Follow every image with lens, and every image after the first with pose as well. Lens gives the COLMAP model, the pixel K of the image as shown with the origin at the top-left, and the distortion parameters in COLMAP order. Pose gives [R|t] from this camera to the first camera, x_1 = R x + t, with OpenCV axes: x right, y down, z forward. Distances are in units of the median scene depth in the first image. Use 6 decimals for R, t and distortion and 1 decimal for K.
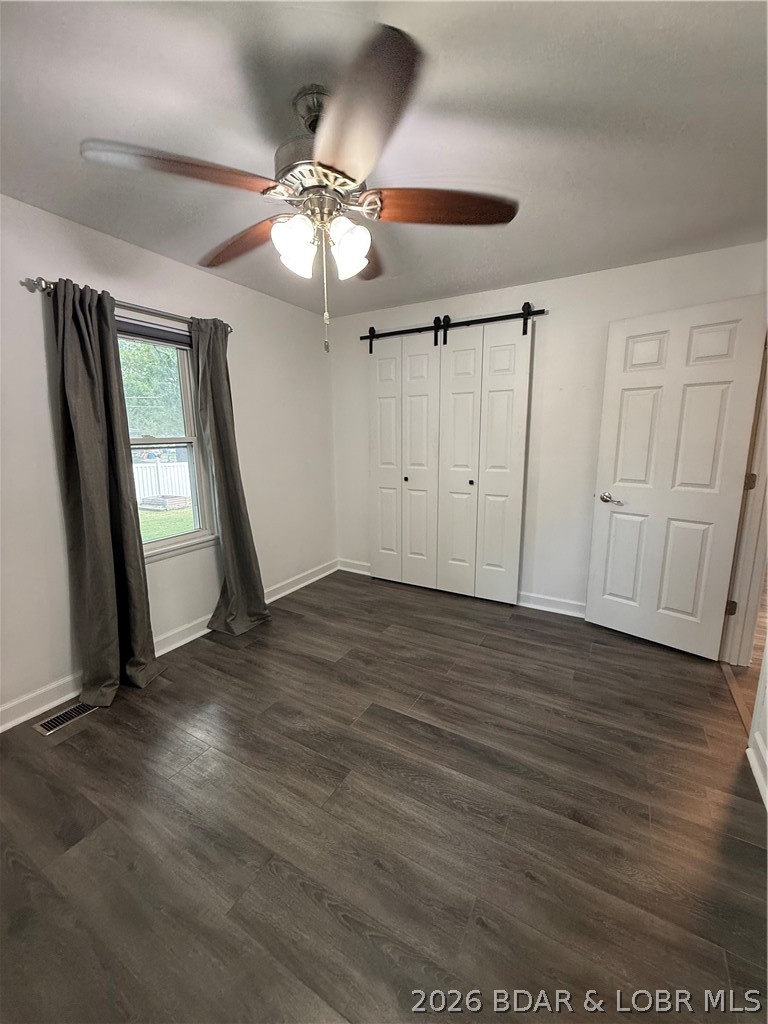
lens RADIAL K [[408.7, 0, 387.0], [0, 408.7, 511.5], [0, 0, 1]] dist [0.001452, -0.000118]
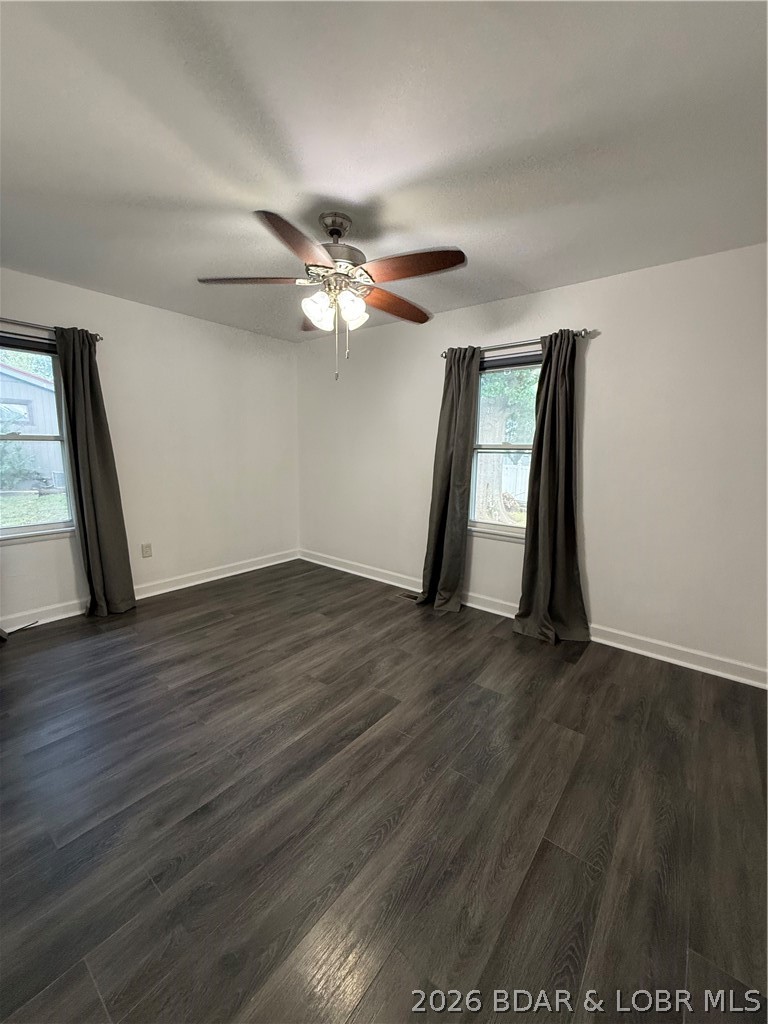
lens RADIAL K [[408.7, 0, 382.8], [0, 408.7, 511.3], [0, 0, 1]] dist [0.001452, -0.000118]
pose [[-0.153543, 0.159993, -0.975104, 0.958232], [-0.201475, 0.961007, 0.189405, -0.182361], [0.967384, 0.225541, -0.115321, 1.042844]]
